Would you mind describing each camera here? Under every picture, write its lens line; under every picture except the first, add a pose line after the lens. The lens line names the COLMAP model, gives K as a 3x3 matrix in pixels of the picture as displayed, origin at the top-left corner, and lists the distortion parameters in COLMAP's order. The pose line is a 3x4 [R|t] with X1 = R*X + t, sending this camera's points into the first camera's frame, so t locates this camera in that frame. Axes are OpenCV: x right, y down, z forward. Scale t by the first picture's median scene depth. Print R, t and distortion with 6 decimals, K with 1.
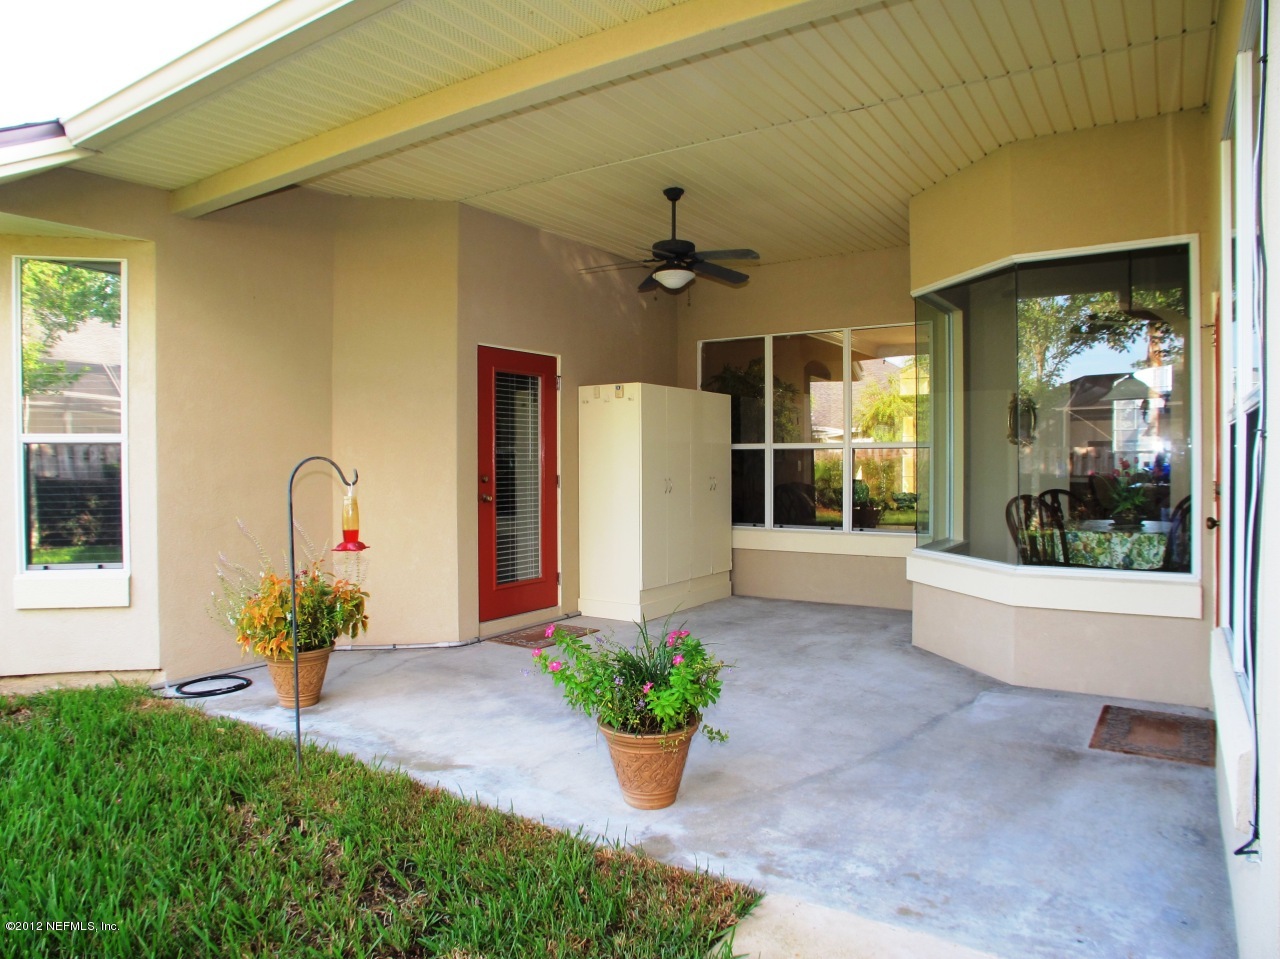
lens RADIAL K [[852.5, 0, 643.1], [0, 852.5, 473.0], [0, 0, 1]] dist [-0.105669, 0.056860]
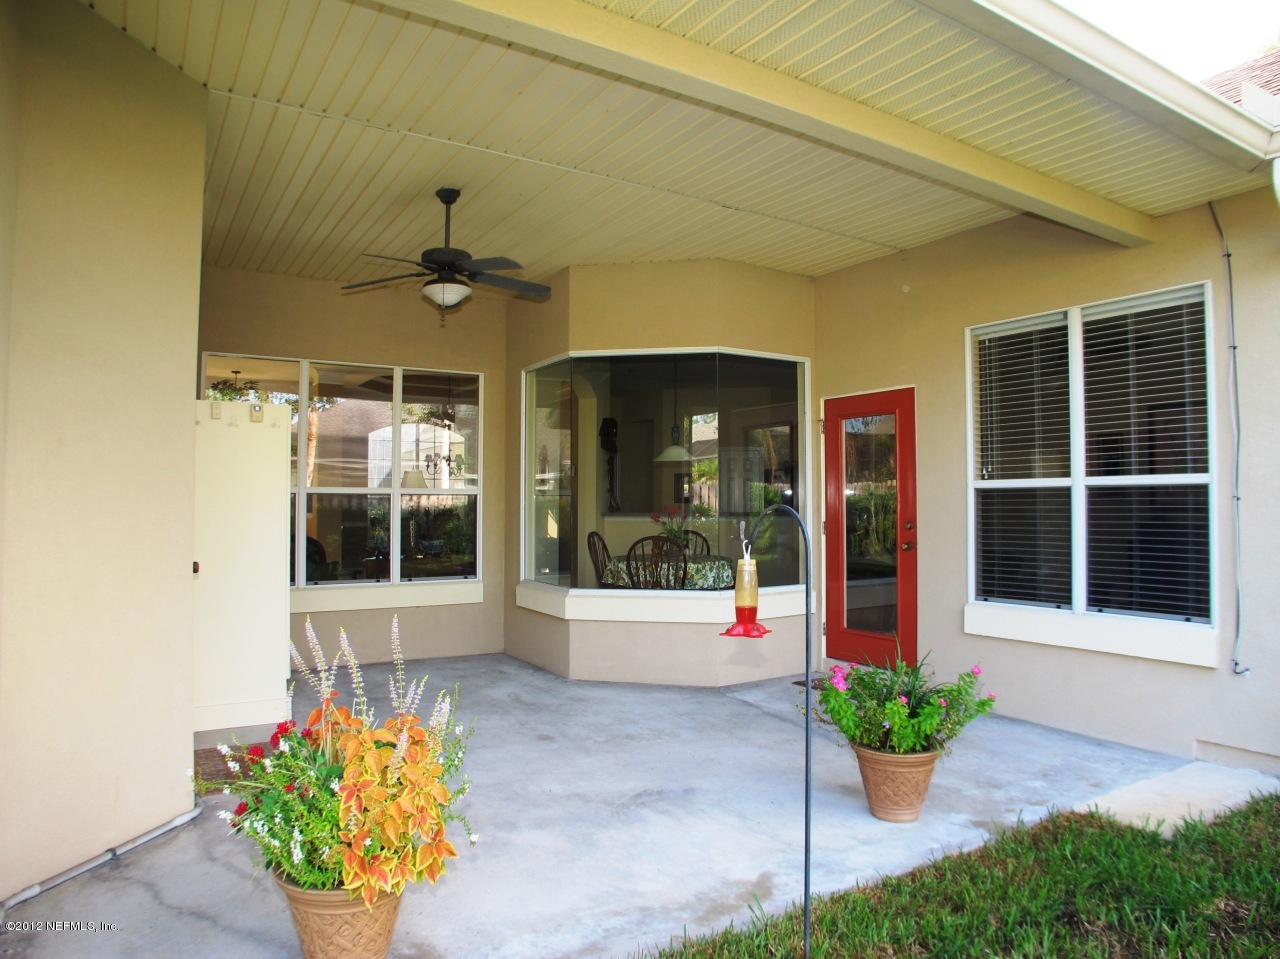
lens RADIAL K [[852.5, 0, 638.8], [0, 852.5, 484.7], [0, 0, 1]] dist [-0.105669, 0.056860]
pose [[0.394355, 0.027908, 0.918534, -0.990367], [0.008476, 0.999386, -0.034003, -0.009426], [-0.918919, 0.021195, 0.393877, 0.752048]]
